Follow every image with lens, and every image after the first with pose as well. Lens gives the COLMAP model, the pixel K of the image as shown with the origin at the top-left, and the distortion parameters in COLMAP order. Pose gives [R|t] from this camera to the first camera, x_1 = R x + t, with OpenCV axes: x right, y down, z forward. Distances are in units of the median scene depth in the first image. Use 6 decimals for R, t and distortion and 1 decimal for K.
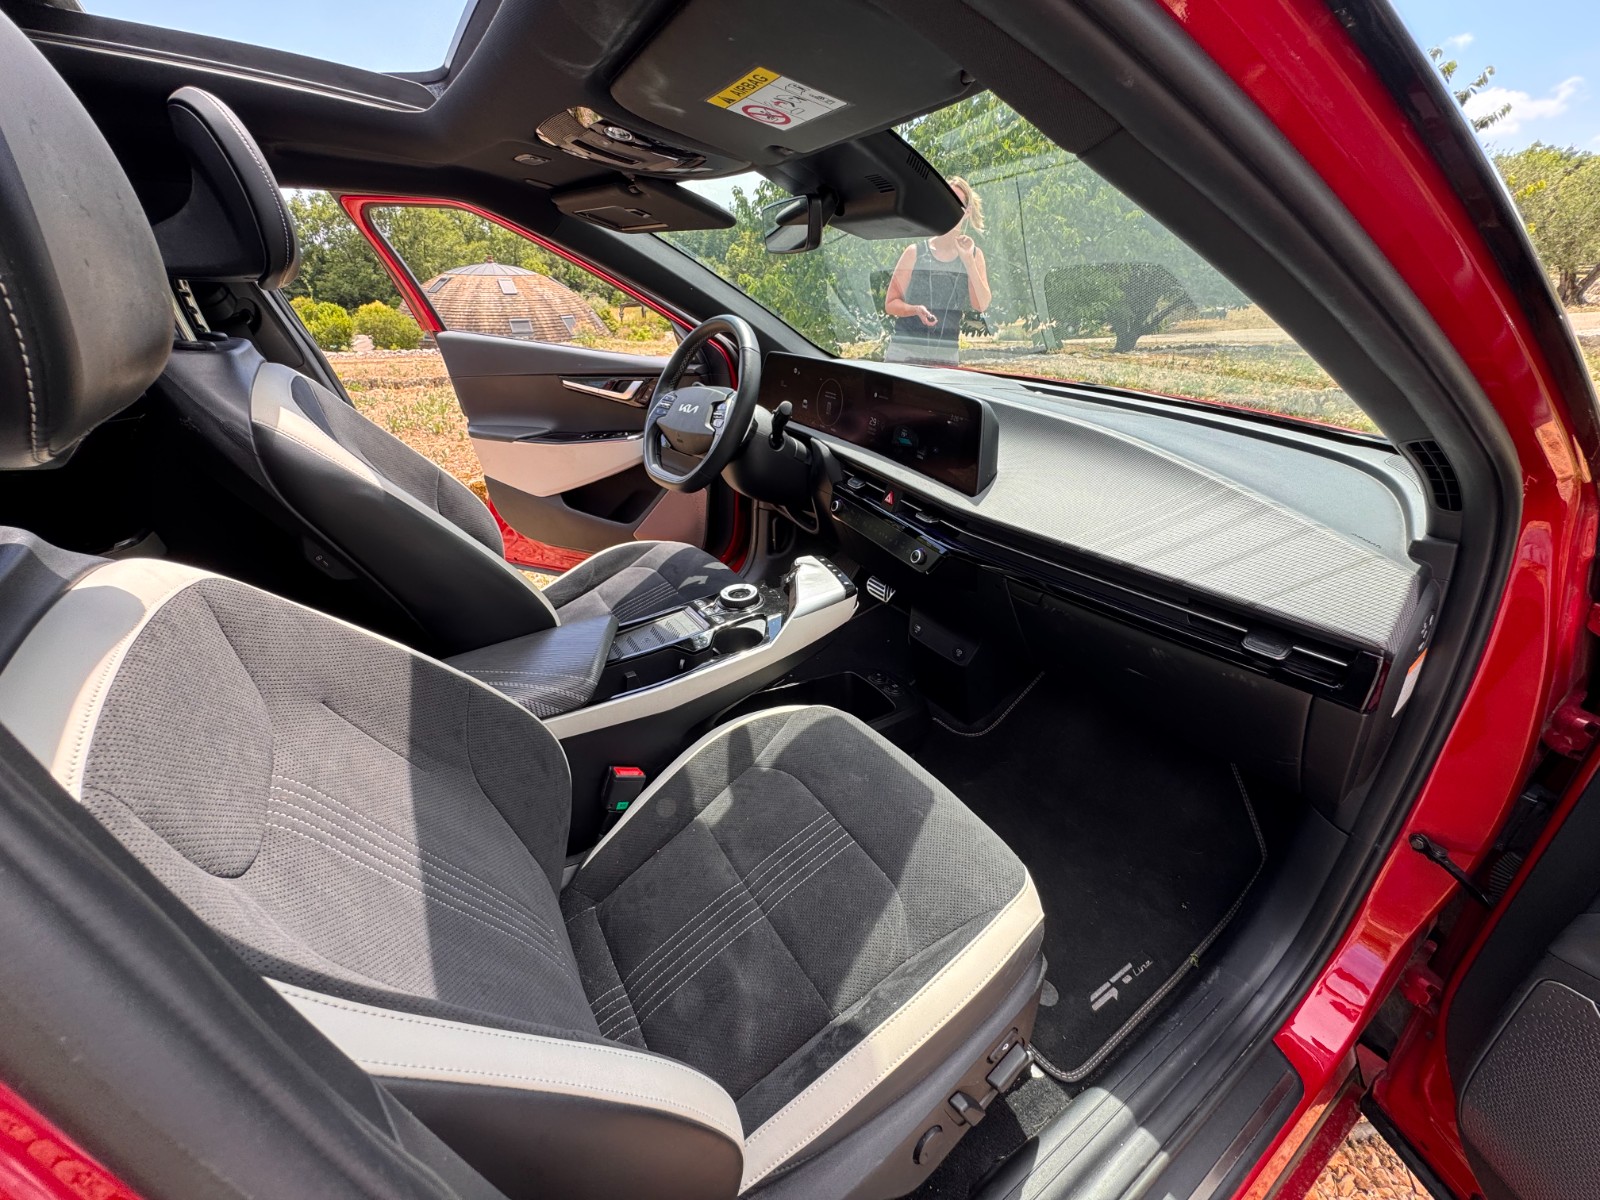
lens RADIAL K [[647.9, 0, 797.3], [0, 647.9, 599.6], [0, 0, 1]] dist [-0.003062, 0.000128]
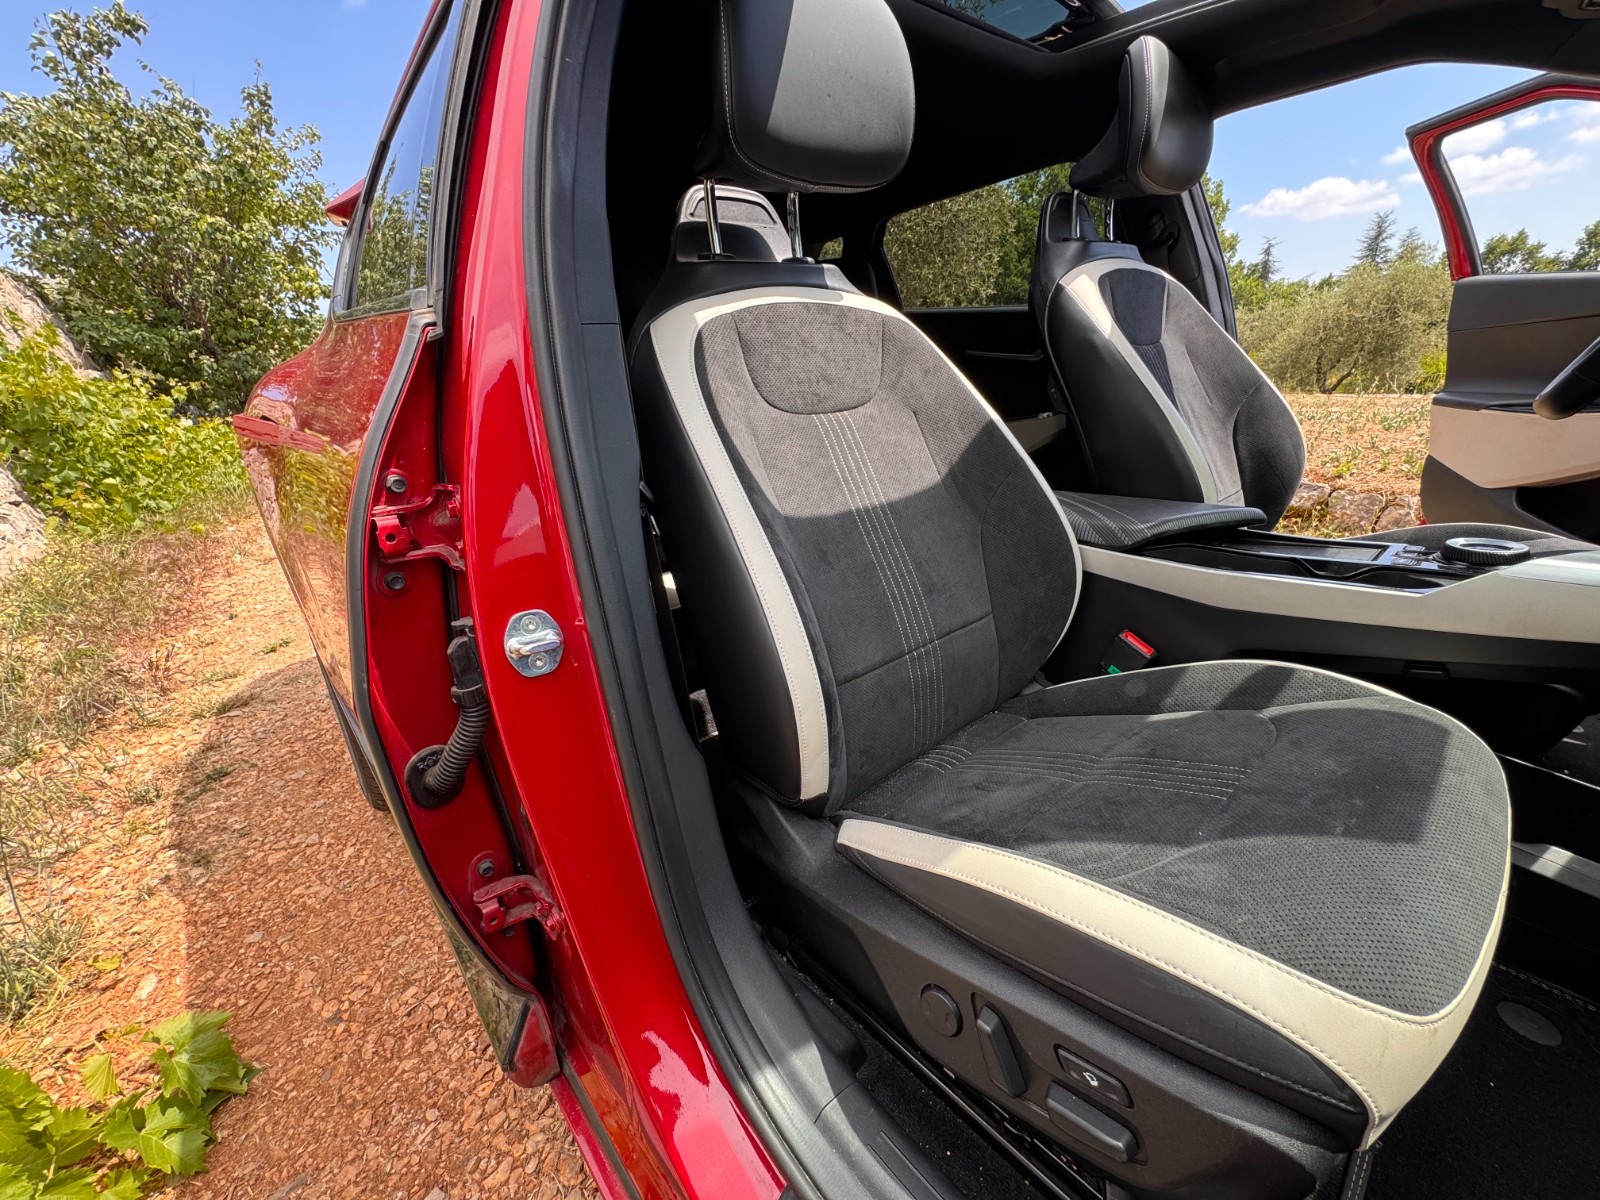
lens RADIAL K [[647.9, 0, 797.3], [0, 647.9, 599.6], [0, 0, 1]] dist [-0.003062, 0.000128]
pose [[0.126697, 0.318358, -0.939466, 0.447307], [-0.390771, 0.886529, 0.247719, 0.147922], [0.911727, 0.335730, 0.236725, 0.275784]]
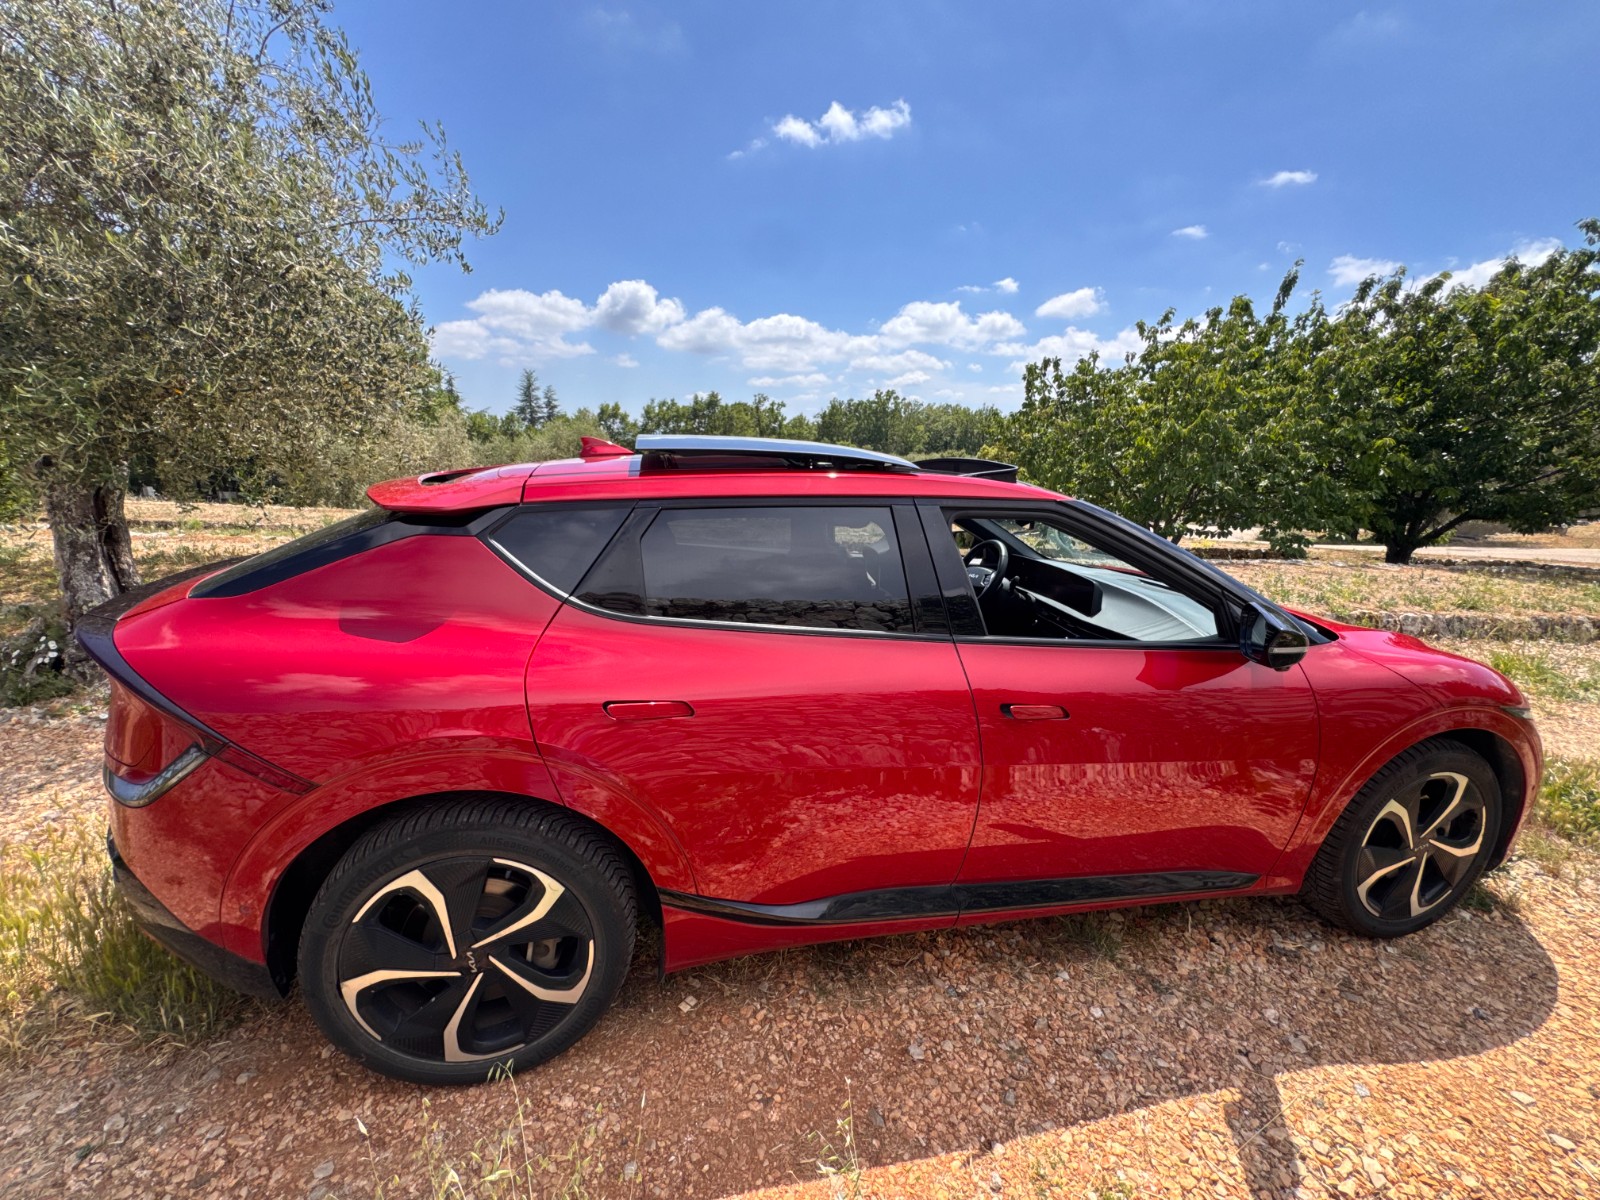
lens RADIAL K [[646.3, 0, 798.9], [0, 646.3, 598.4], [0, 0, 1]] dist [-0.000995, -0.000114]
pose [[0.936281, 0.092167, -0.338944, 0.050193], [-0.176630, 0.957622, -0.227514, 0.517489], [0.303611, 0.272885, 0.912882, -1.588168]]
